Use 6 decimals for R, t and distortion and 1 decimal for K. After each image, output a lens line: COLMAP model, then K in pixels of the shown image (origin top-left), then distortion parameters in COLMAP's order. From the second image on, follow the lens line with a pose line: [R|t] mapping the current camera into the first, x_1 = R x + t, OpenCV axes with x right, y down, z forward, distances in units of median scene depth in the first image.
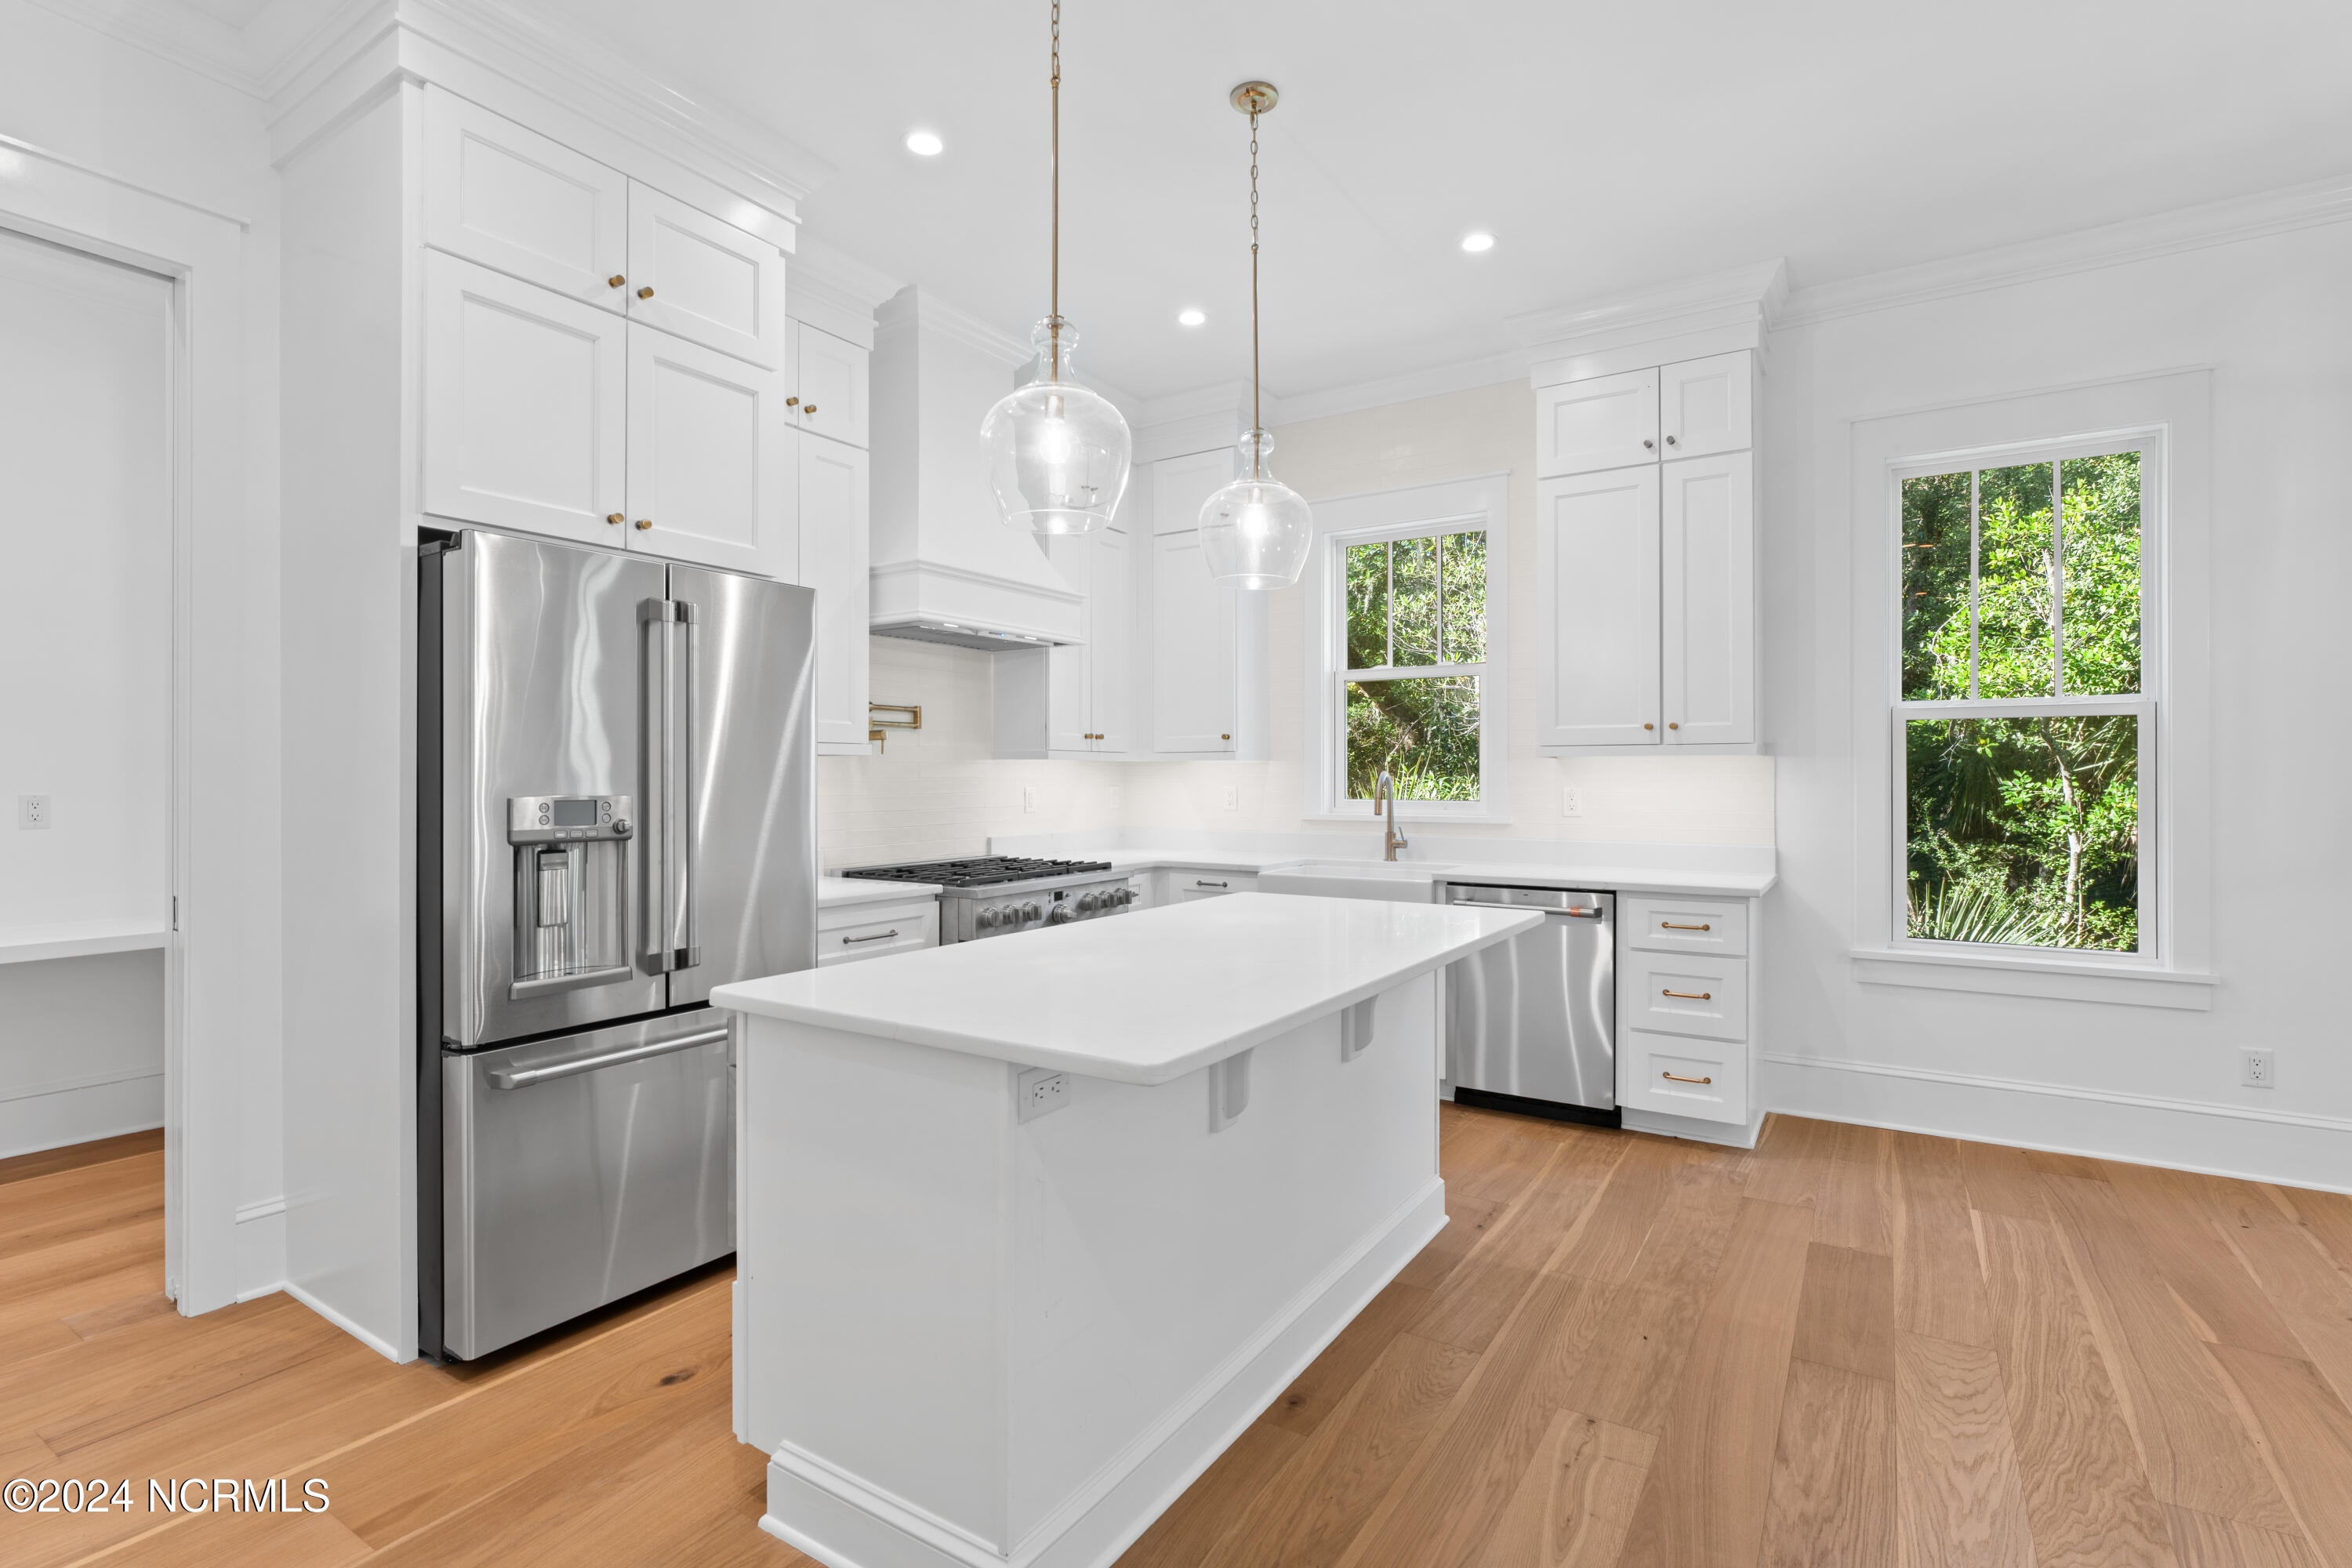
lens RADIAL K [[1112.0, 0, 1173.3], [0, 1112.0, 772.8], [0, 0, 1]] dist [-0.005060, -0.000196]
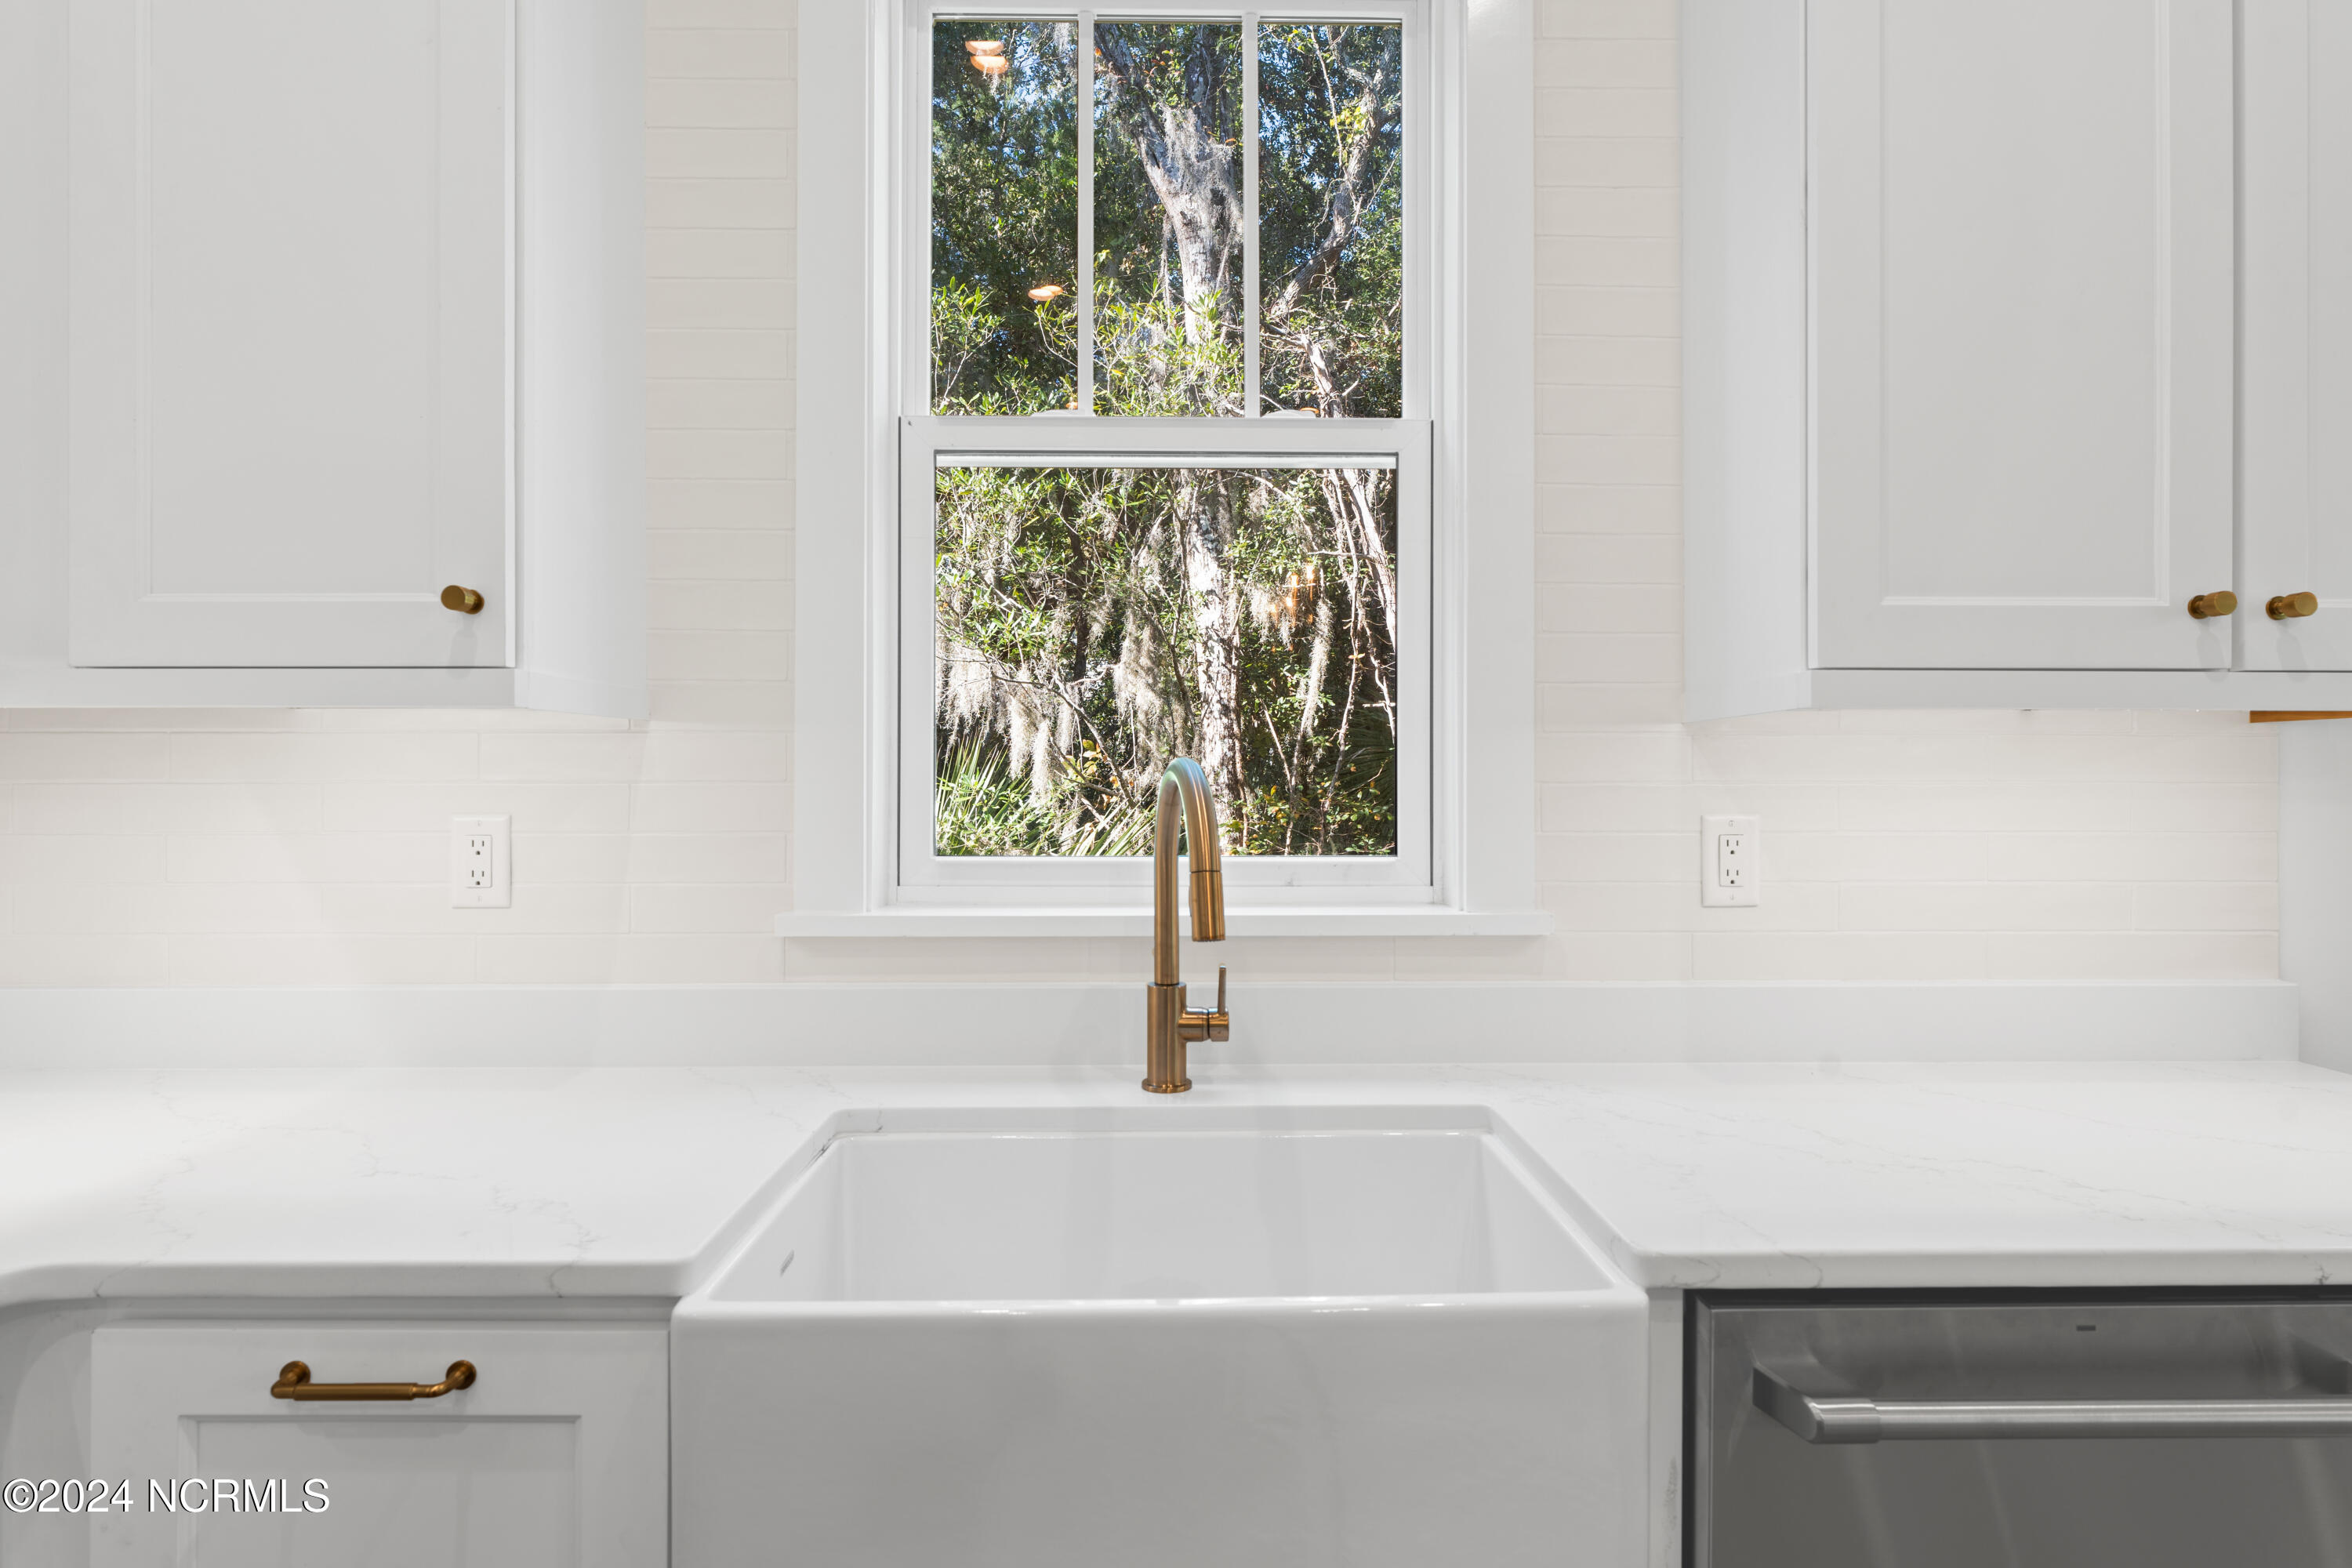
lens RADIAL K [[1193.6, 0, 1181.1], [0, 1193.6, 781.0], [0, 0, 1]] dist [-0.016920, 0.000606]
pose [[0.836676, -0.003031, 0.547689, 0.053276], [-0.002854, 0.999947, 0.009894, 0.001185], [-0.547690, -0.009841, 0.836623, 1.034421]]
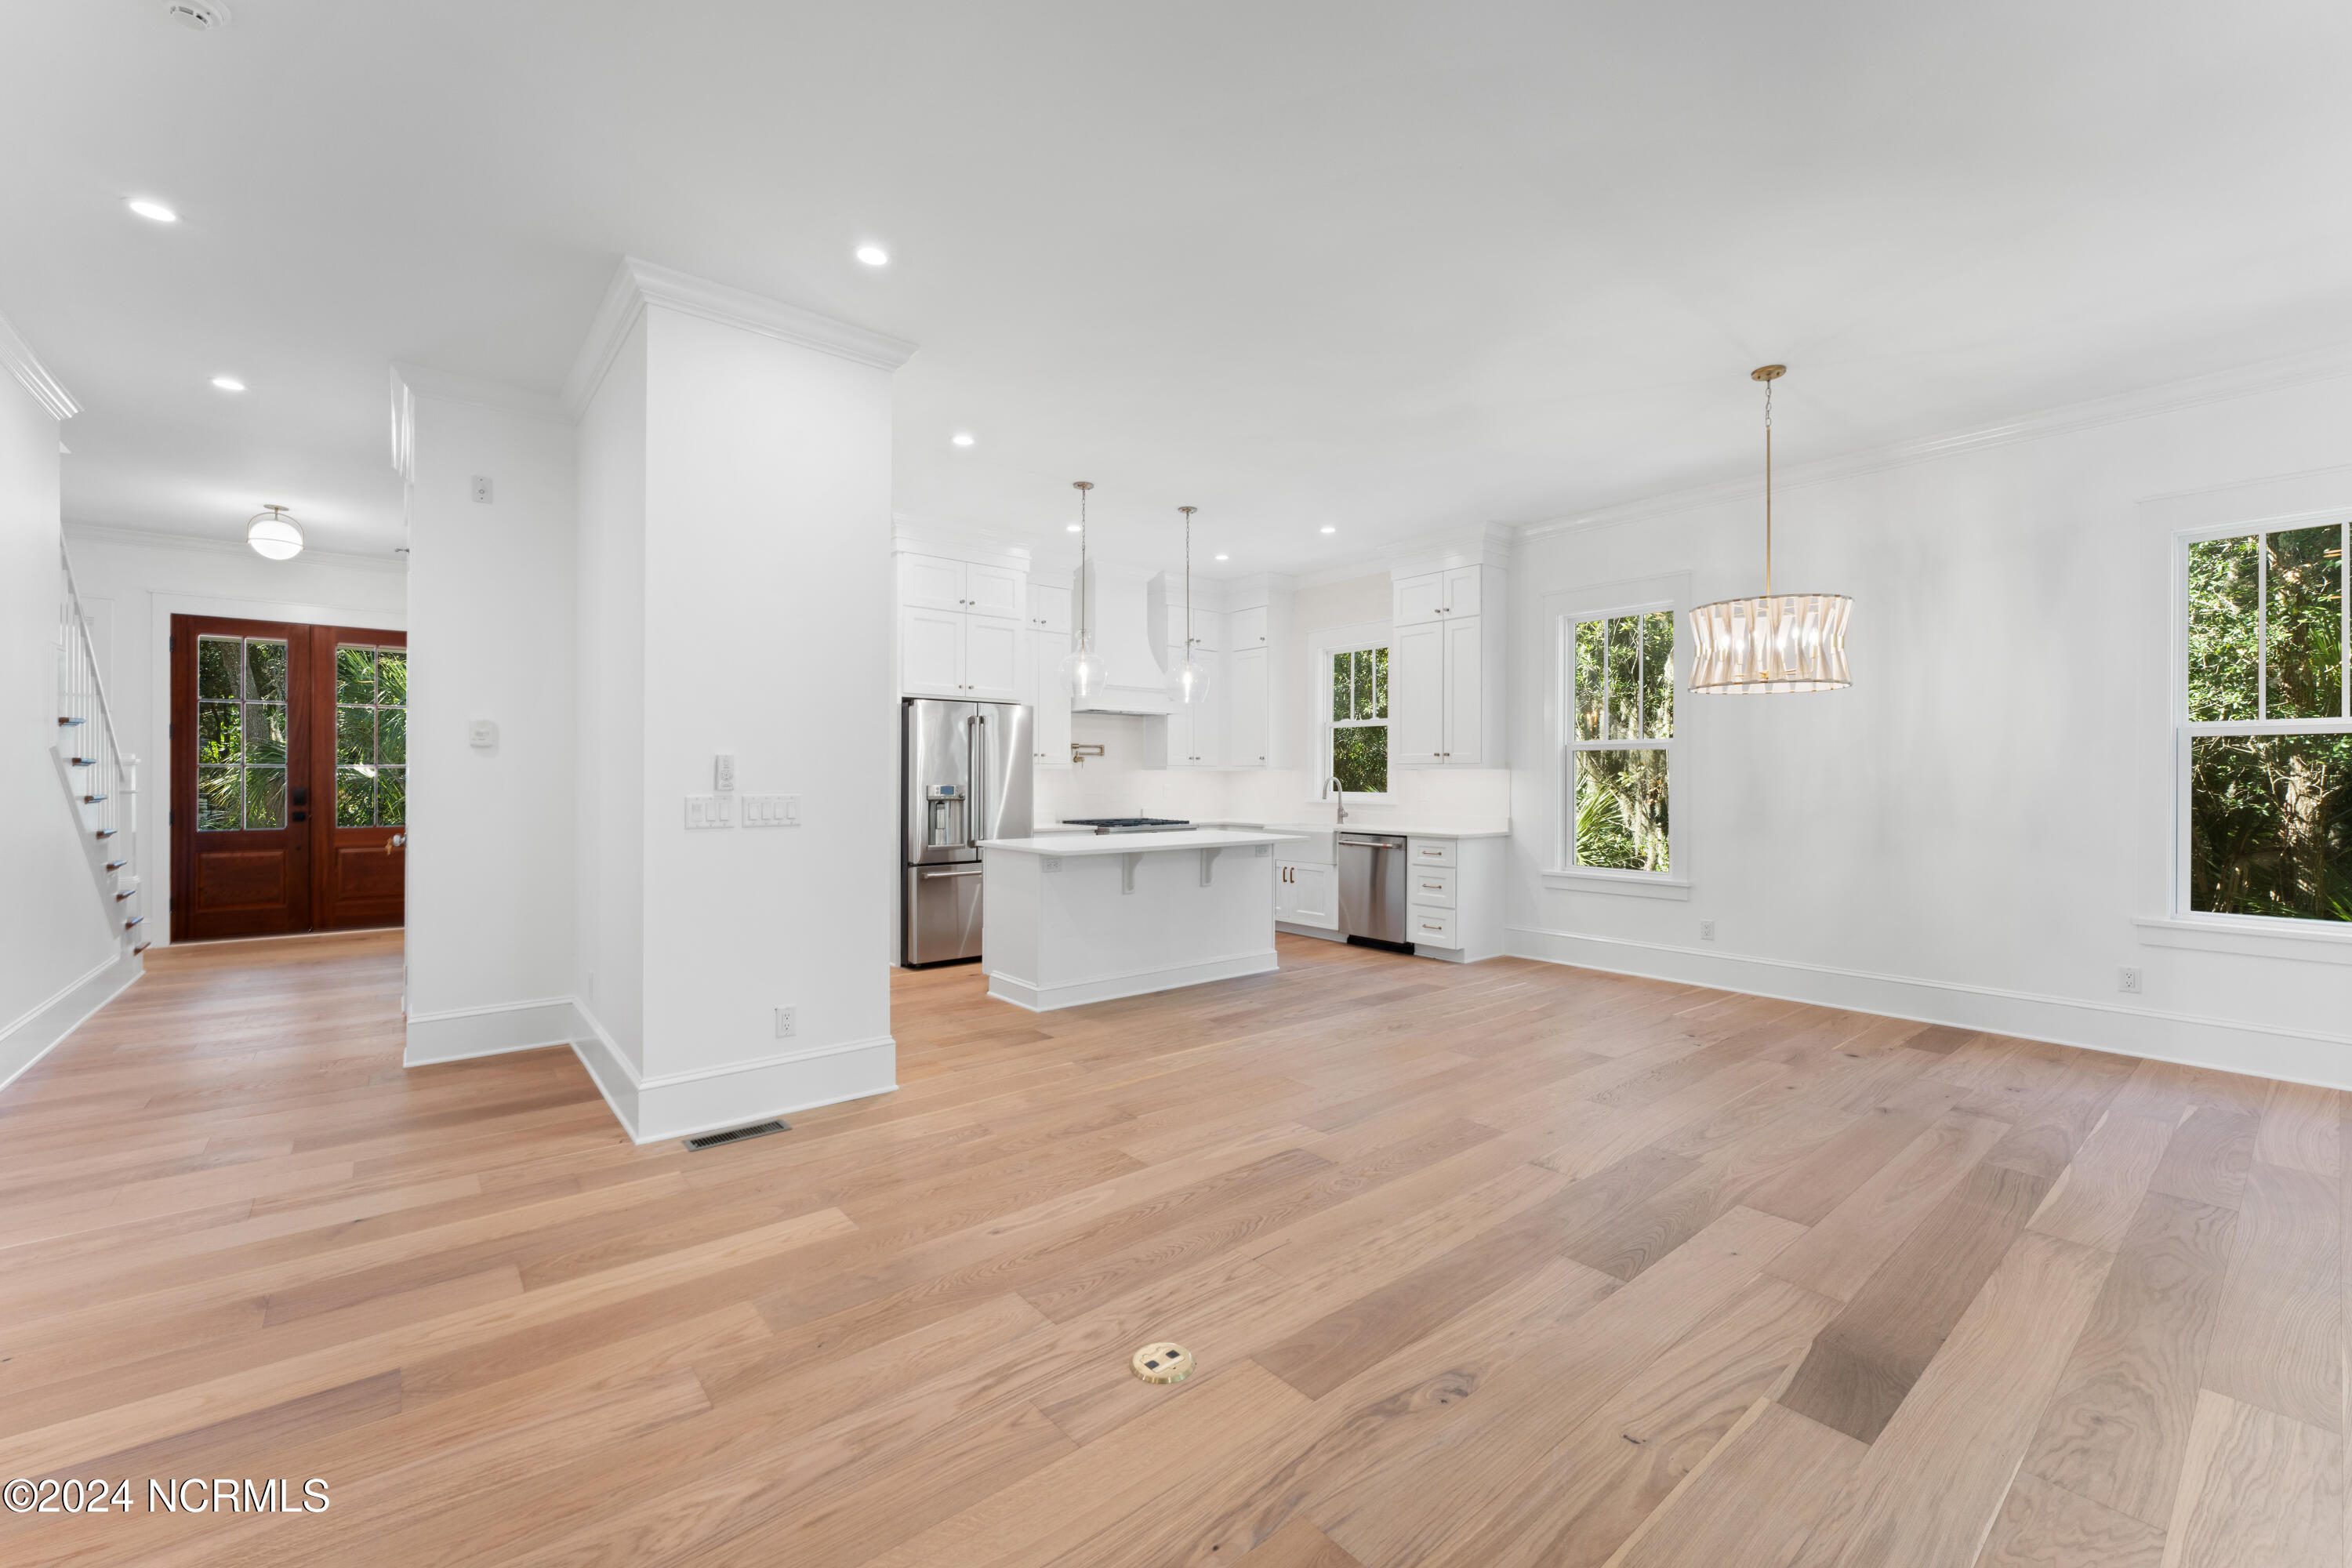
lens RADIAL K [[957.7, 0, 1159.8], [0, 957.7, 775.6], [0, 0, 1]] dist [-0.002131, 0.001849]
pose [[0.947350, 0.001931, -0.320194, 0.585239], [-0.001774, 0.999998, 0.000783, -0.005105], [0.320195, -0.000174, 0.947352, -0.889198]]
